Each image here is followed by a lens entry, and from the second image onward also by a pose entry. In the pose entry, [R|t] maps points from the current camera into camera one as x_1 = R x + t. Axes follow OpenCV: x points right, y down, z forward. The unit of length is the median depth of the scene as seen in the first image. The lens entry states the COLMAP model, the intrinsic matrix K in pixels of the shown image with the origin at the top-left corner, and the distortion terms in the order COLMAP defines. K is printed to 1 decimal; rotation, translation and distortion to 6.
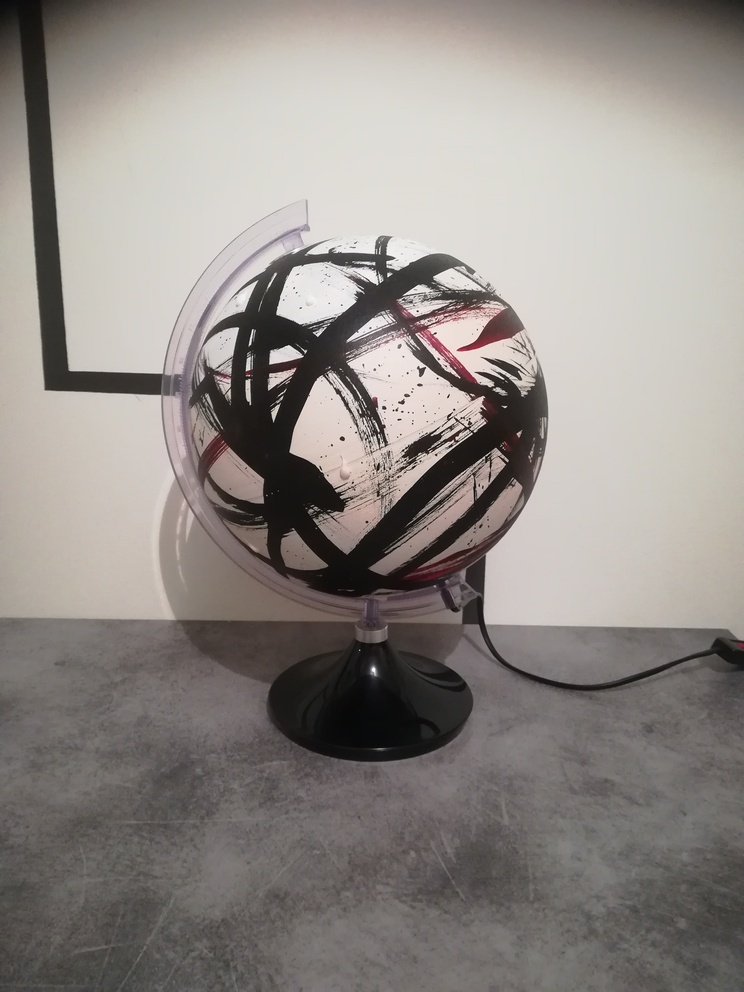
lens RADIAL K [[775.9, 0, 368.3], [0, 775.9, 495.1], [0, 0, 1]] dist [0.039498, -0.058000]
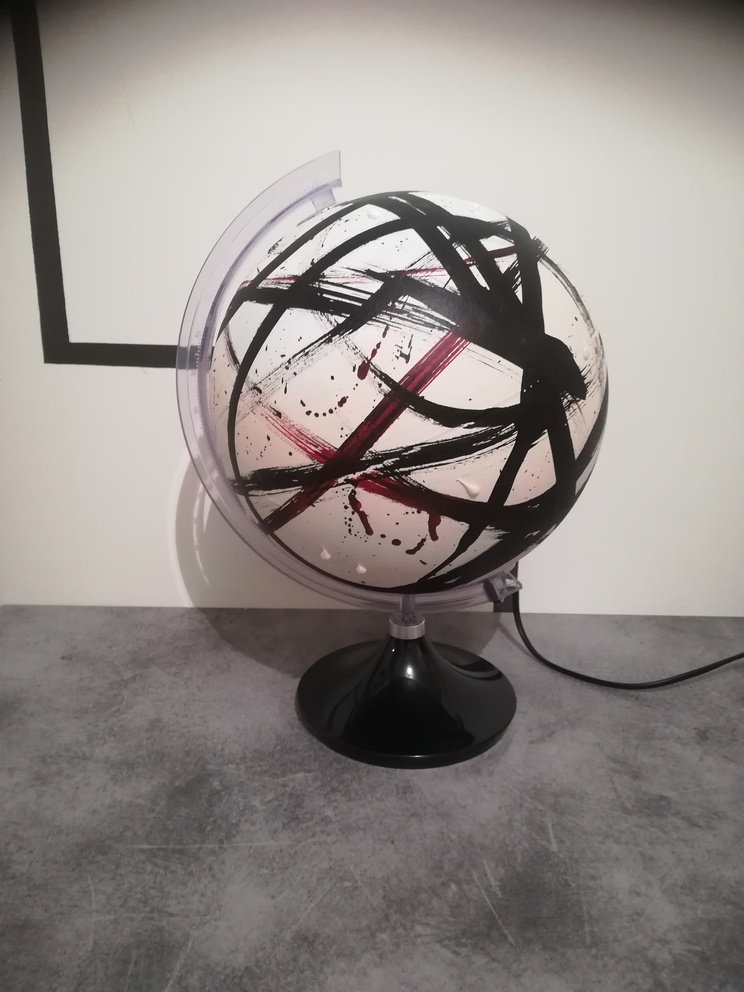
lens RADIAL K [[775.9, 0, 368.8], [0, 775.9, 496.3], [0, 0, 1]] dist [0.039498, -0.058000]
pose [[0.999910, -0.000606, -0.013425, -0.028375], [0.001339, 0.998505, 0.054646, -0.041927], [0.013372, -0.054659, 0.998416, 0.115643]]
